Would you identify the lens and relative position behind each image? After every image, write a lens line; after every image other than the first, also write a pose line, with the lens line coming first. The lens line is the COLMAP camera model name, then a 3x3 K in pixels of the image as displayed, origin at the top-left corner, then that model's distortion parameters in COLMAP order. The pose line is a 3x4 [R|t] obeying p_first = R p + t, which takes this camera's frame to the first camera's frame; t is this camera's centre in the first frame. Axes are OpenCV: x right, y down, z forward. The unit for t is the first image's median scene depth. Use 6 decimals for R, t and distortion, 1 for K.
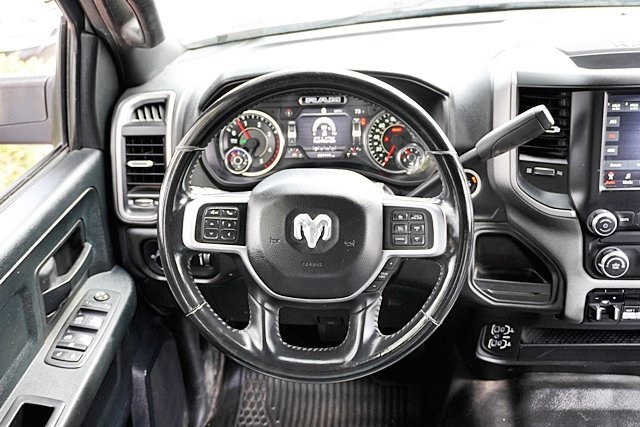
lens RADIAL K [[659.1, 0, 320.0], [0, 659.1, 213.5], [0, 0, 1]] dist [-0.004230, 0.006046]
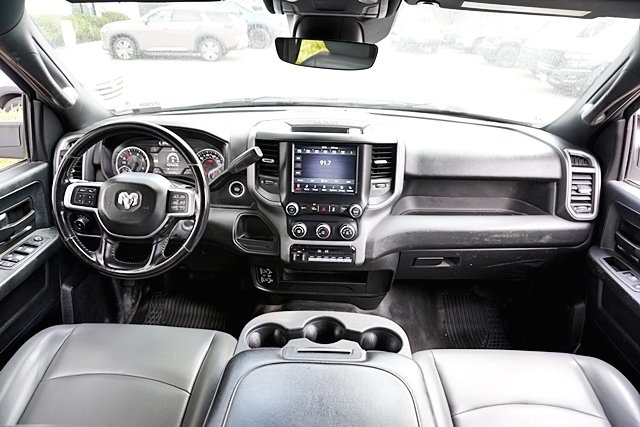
lens RADIAL K [[427.6, 0, 320.0], [0, 427.6, 213.5], [0, 0, 1]] dist [-0.050969, 0.034480]
pose [[0.996513, 0.049141, 0.067431, 0.359405], [-0.044507, 0.996652, -0.068581, 0.094549], [-0.070575, 0.065341, 0.995364, -0.235216]]
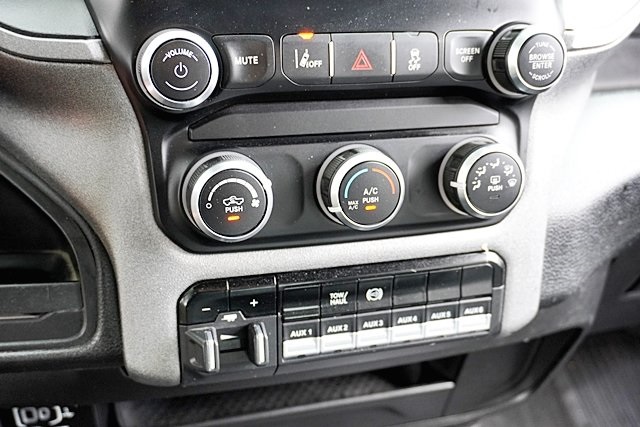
lens RADIAL K [[721.8, 0, 320.0], [0, 721.8, 213.5], [0, 0, 1]] dist [-0.000811, -0.002724]
pose [[0.938845, -0.064632, 0.338221, 0.312127], [0.077760, 0.996649, -0.025397, 0.082320], [-0.335446, 0.050144, 0.940724, 0.550647]]
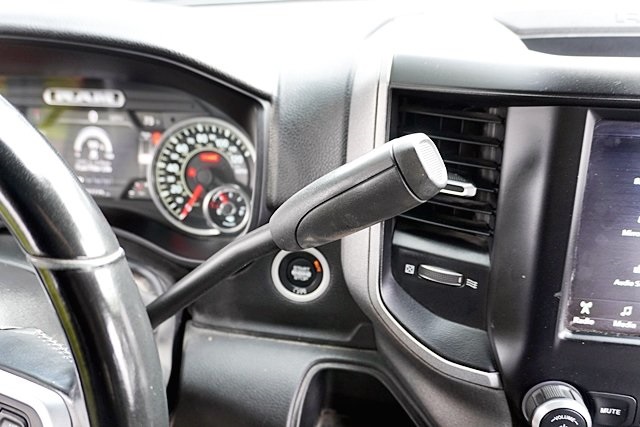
lens RADIAL K [[529.5, 0, 320.0], [0, 529.5, 213.5], [0, 0, 1]] dist [0.006200, 0.006253]
pose [[0.996850, 0.069110, -0.038904, 0.234255], [-0.068118, 0.997331, 0.026275, -0.097664], [0.040616, -0.023542, 0.998897, 0.547127]]
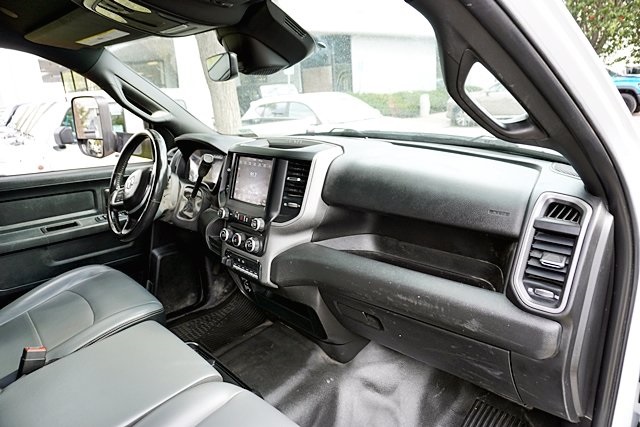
lens RADIAL K [[427.6, 0, 320.0], [0, 427.6, 213.5], [0, 0, 1]] dist [-0.050969, 0.034480]
pose [[0.735598, 0.200849, -0.646958, 1.303208], [-0.322299, 0.943784, -0.073458, 0.013544], [0.595834, 0.262549, 0.758979, 0.119938]]
